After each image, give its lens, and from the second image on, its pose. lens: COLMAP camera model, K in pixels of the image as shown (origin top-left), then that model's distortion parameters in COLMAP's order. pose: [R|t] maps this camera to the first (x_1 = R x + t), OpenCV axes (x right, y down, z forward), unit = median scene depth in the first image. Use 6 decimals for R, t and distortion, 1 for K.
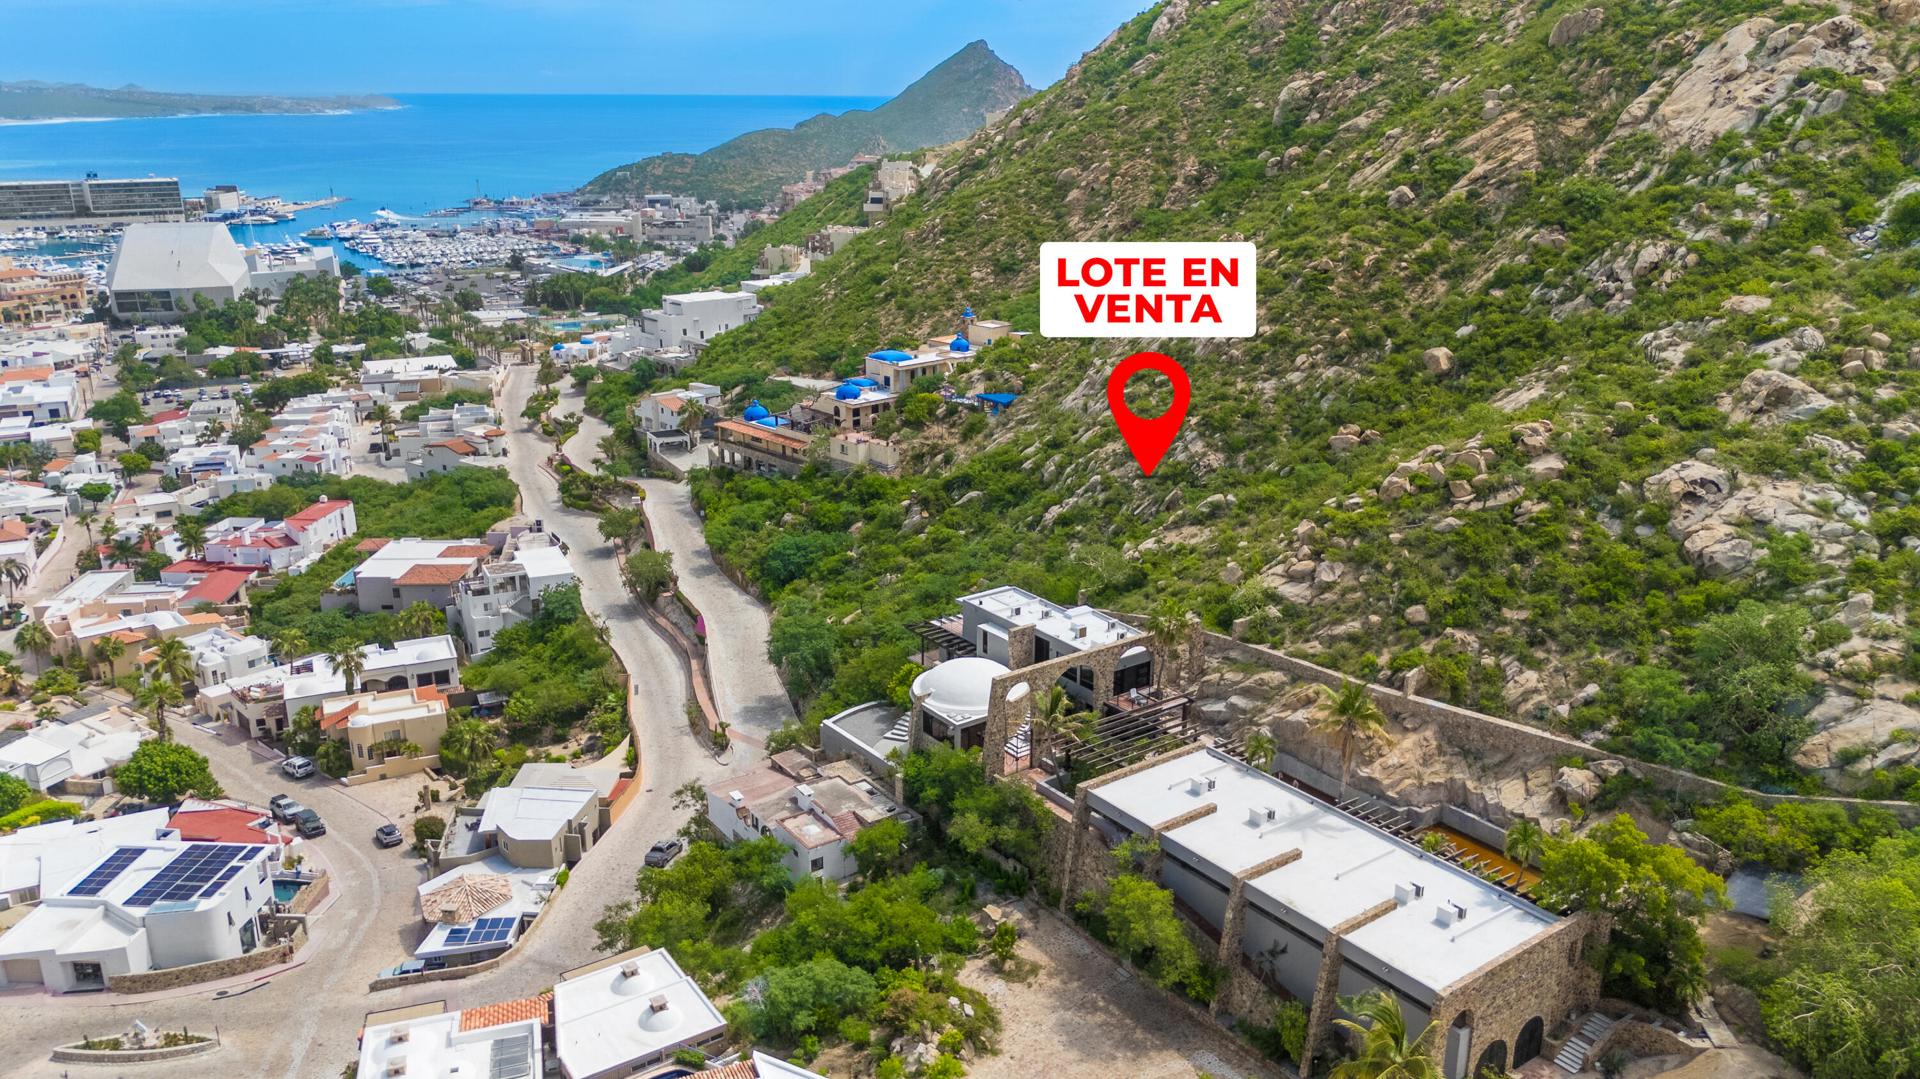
lens RADIAL K [[1412.3, 0, 959.5], [0, 1412.3, 545.5], [0, 0, 1]] dist [0.068303, -0.059441]
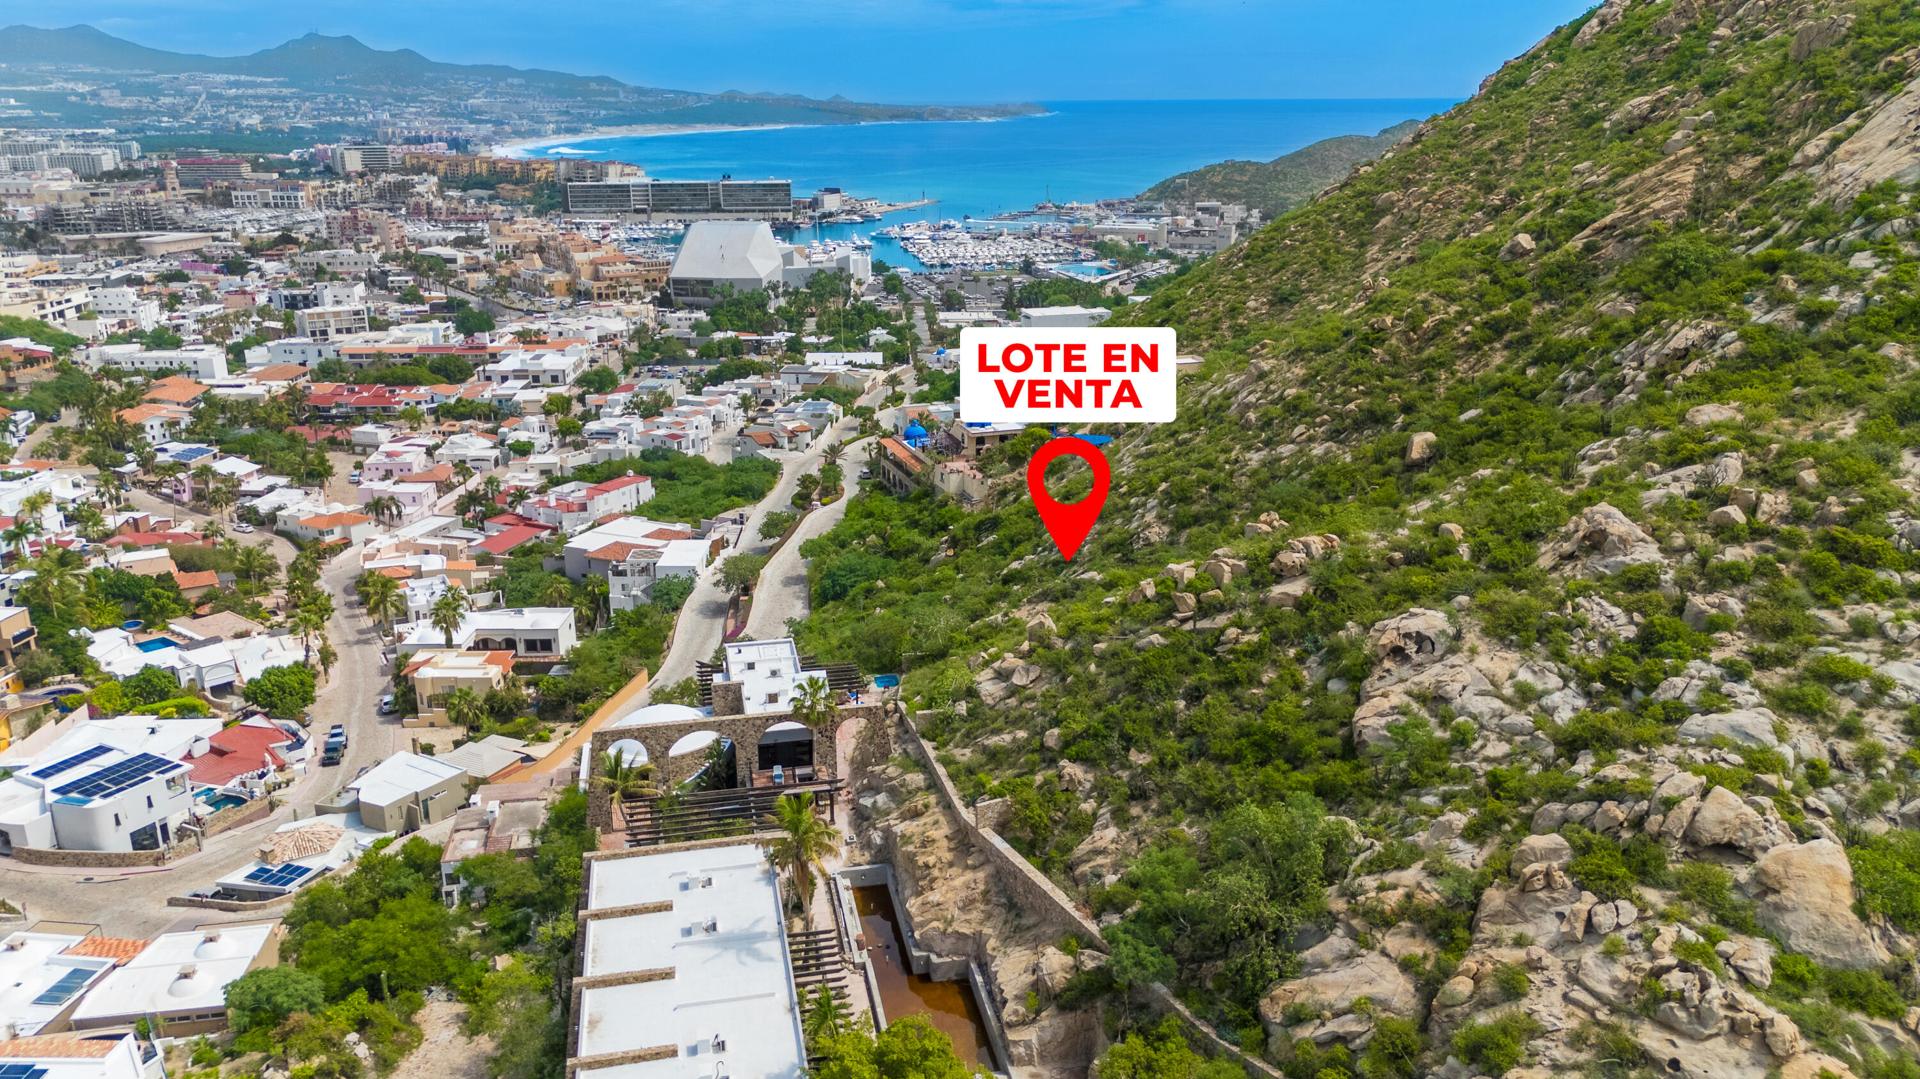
lens RADIAL K [[1412.3, 0, 961.2], [0, 1412.3, 546.0], [0, 0, 1]] dist [0.068303, -0.059441]
pose [[0.912124, 0.121772, -0.391409, 0.327948], [-0.122885, 0.992170, 0.022310, -0.044769], [0.391061, 0.027749, 0.919947, 0.098374]]
